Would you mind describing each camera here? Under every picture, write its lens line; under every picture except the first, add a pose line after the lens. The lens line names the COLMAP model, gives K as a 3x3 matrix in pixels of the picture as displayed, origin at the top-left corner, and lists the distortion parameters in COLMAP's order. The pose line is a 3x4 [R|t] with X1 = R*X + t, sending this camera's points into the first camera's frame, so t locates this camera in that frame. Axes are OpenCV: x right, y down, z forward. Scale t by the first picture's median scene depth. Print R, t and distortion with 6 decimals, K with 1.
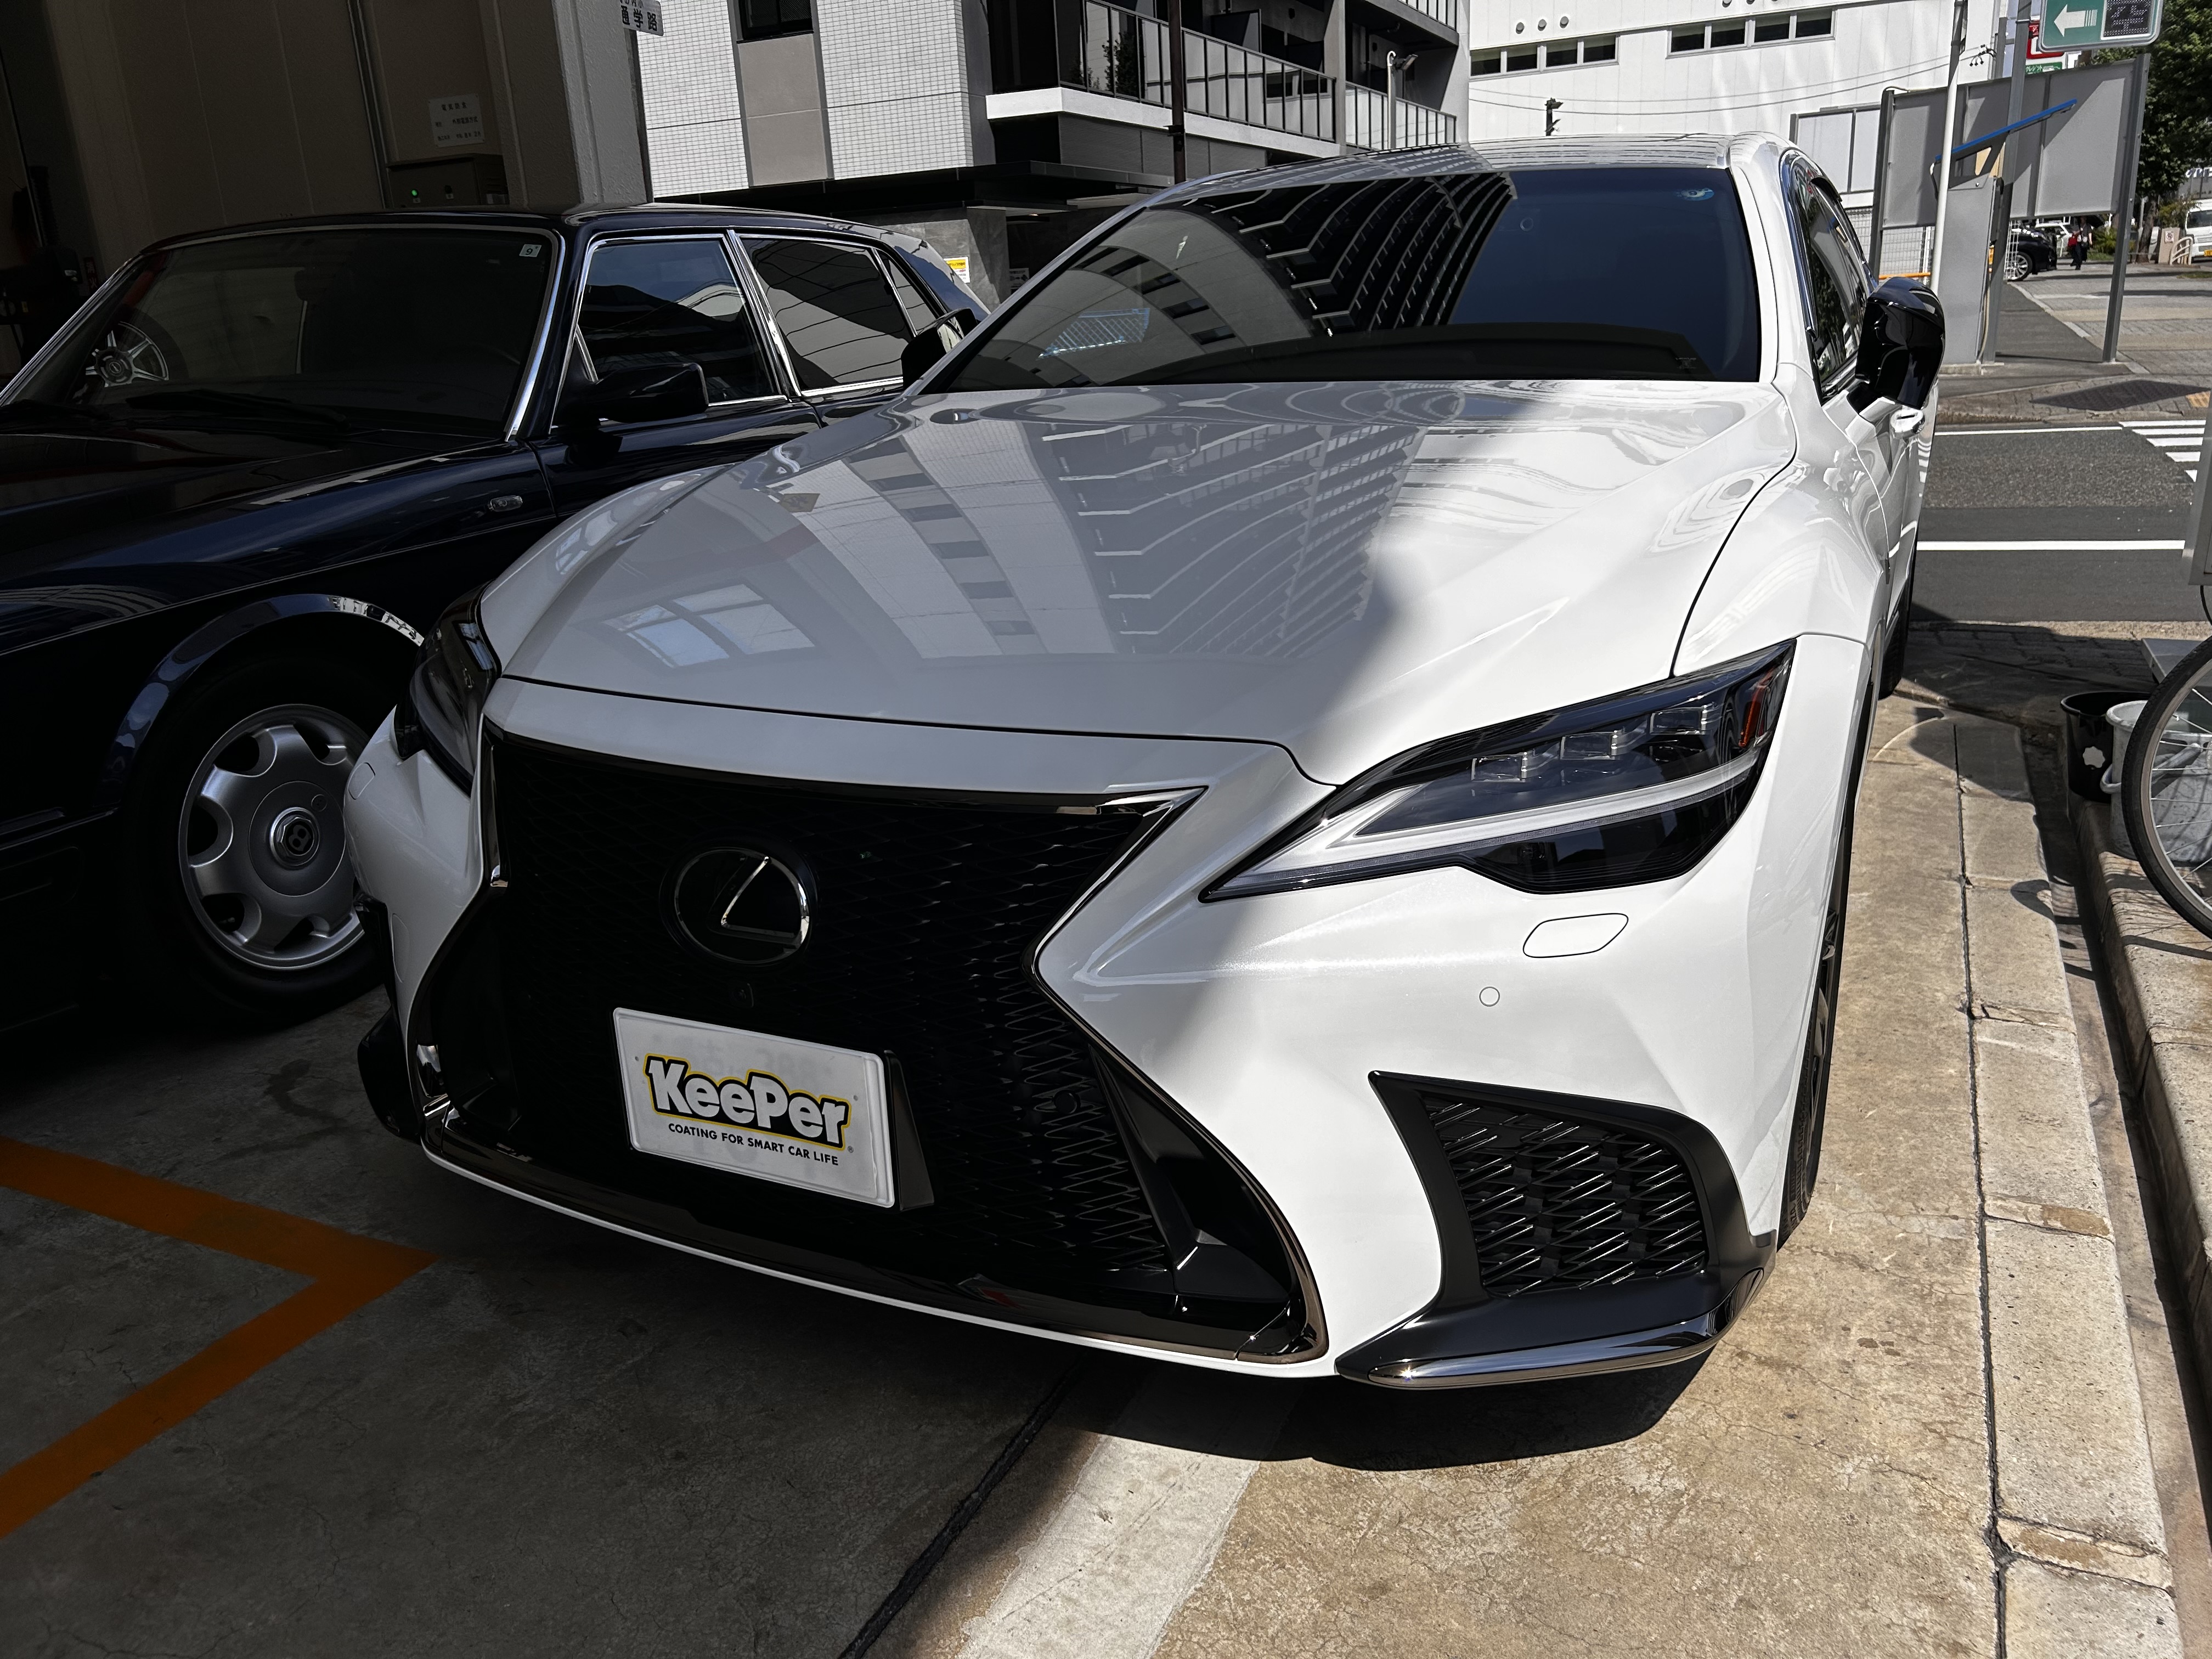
lens RADIAL K [[1629.3, 0, 1106.0], [0, 1629.3, 829.5], [0, 0, 1]] dist [0.061474, -0.076491]
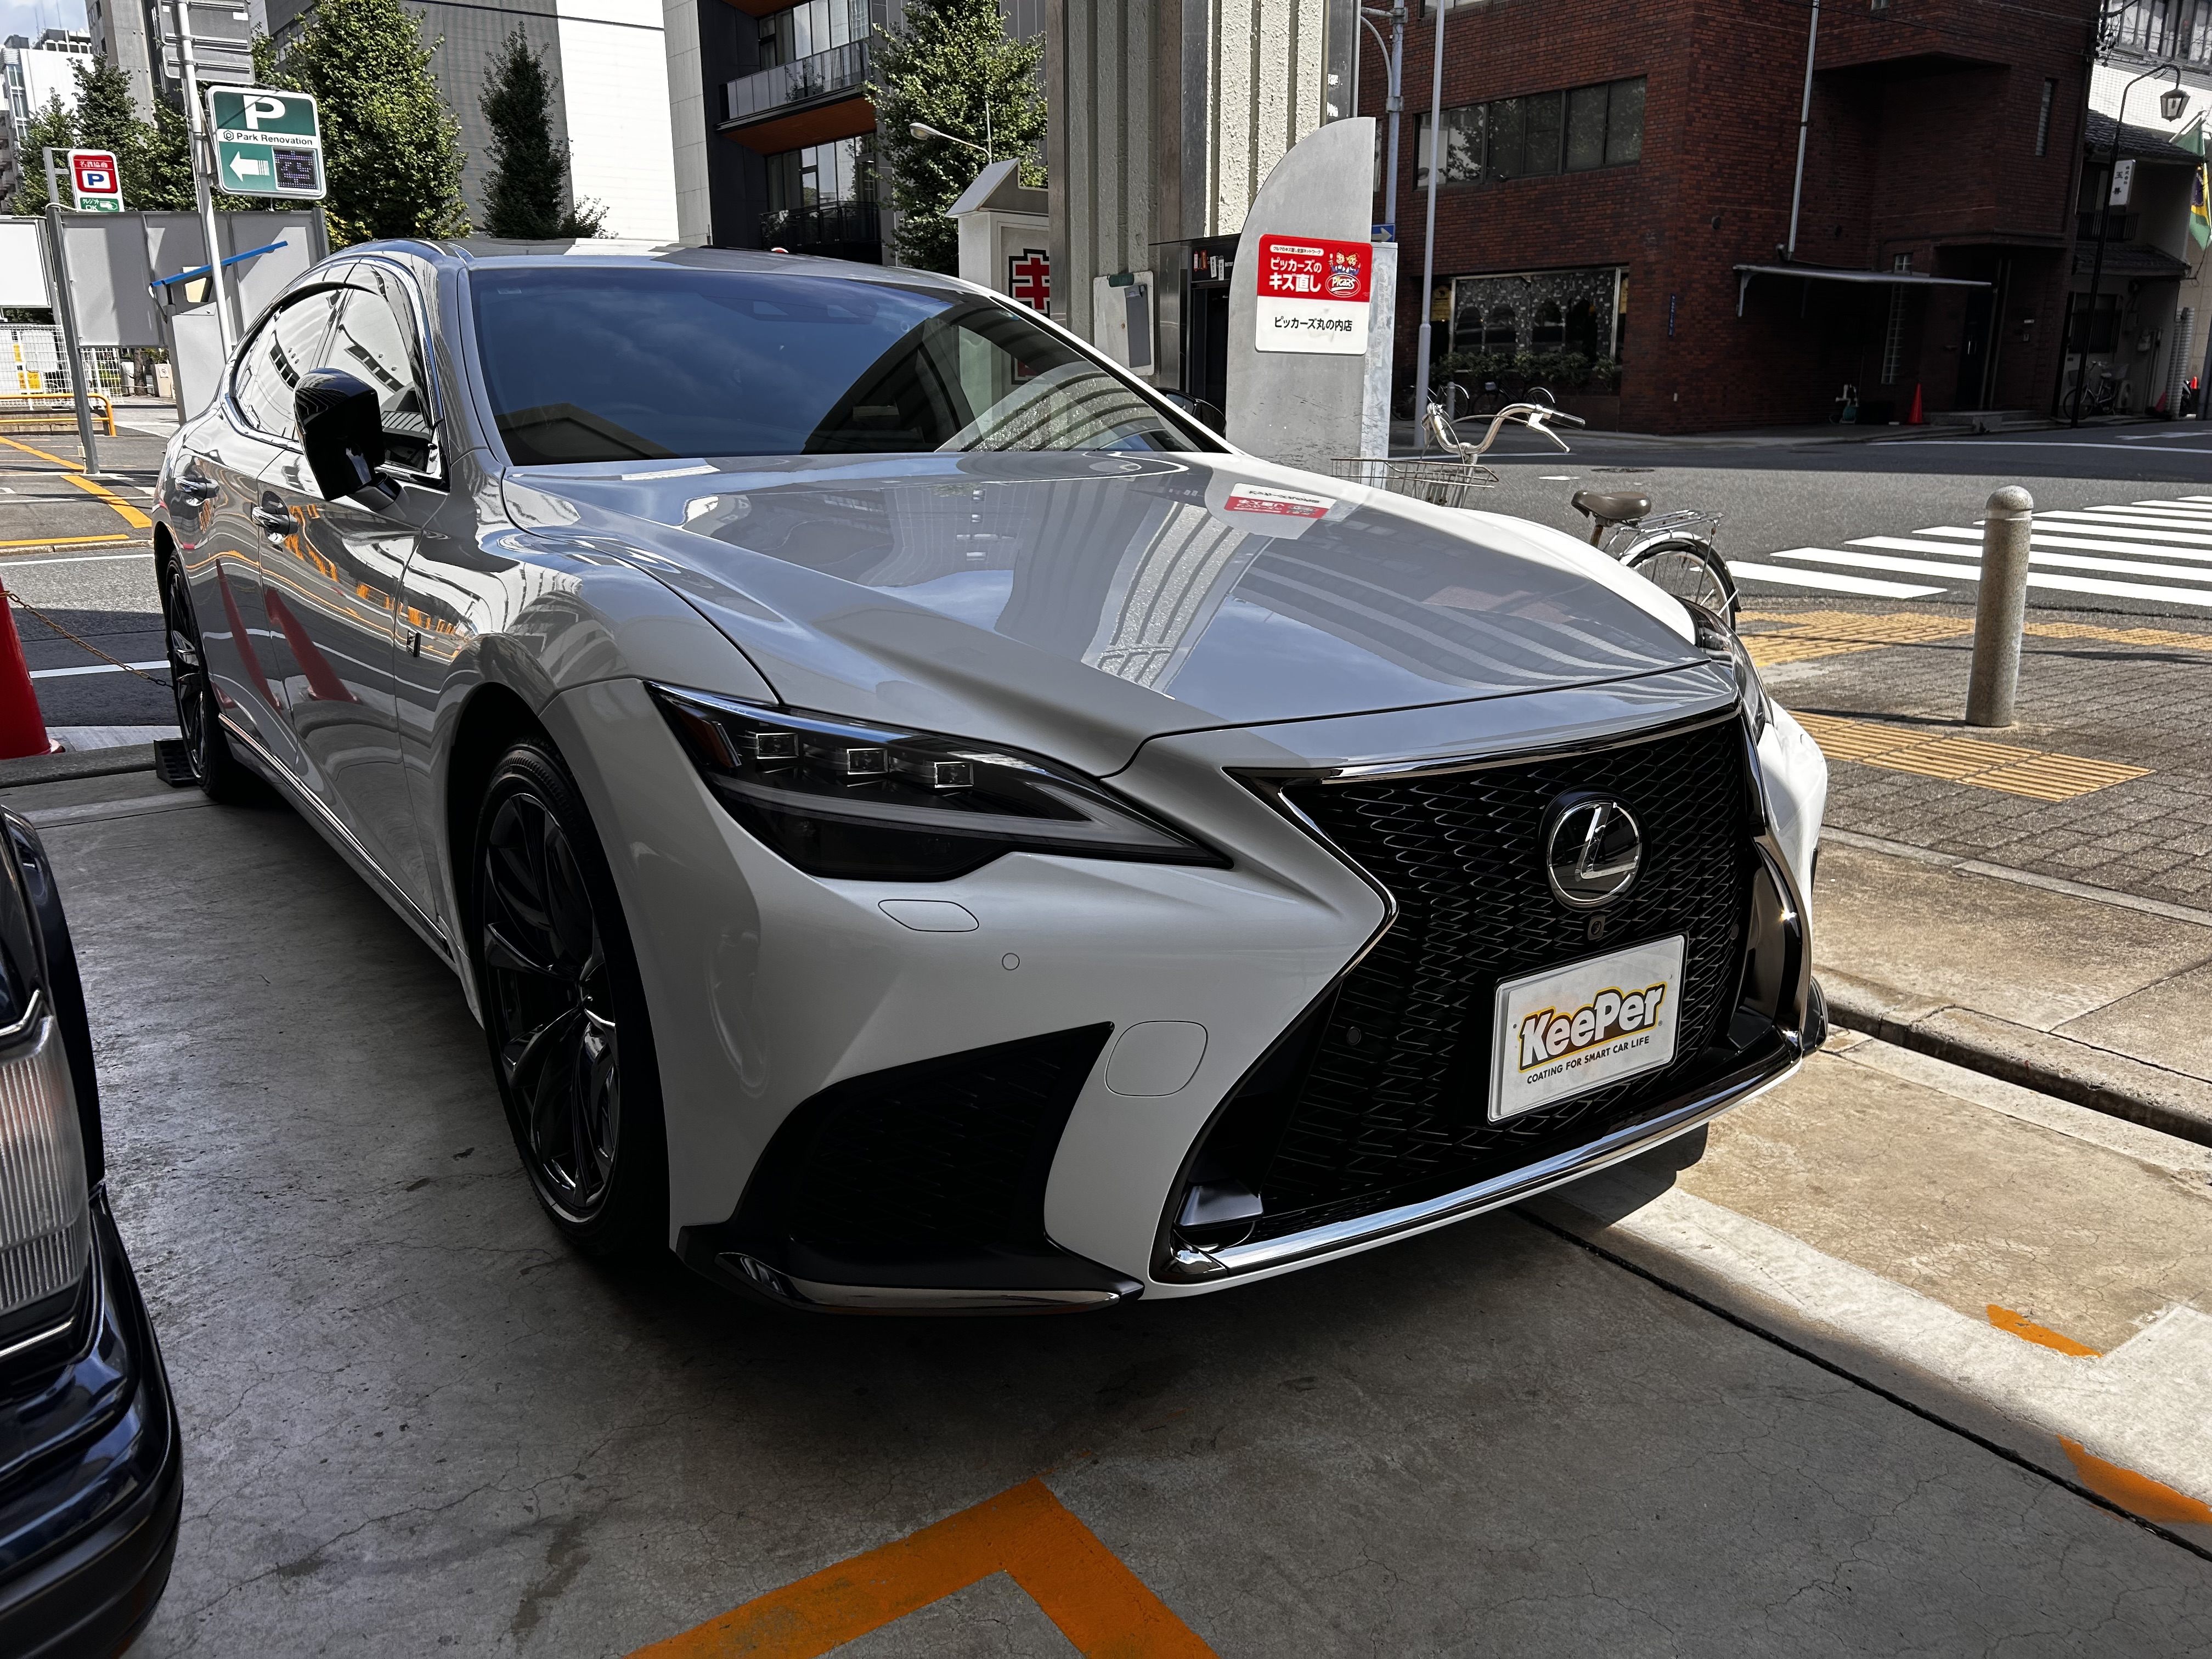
lens RADIAL K [[1629.3, 0, 1106.0], [0, 1629.3, 829.5], [0, 0, 1]] dist [0.061474, -0.076491]
pose [[0.482199, -0.172674, 0.858876, -1.346317], [0.237162, 0.969505, 0.061765, -0.119194], [-0.843349, 0.173910, 0.508446, 0.665755]]
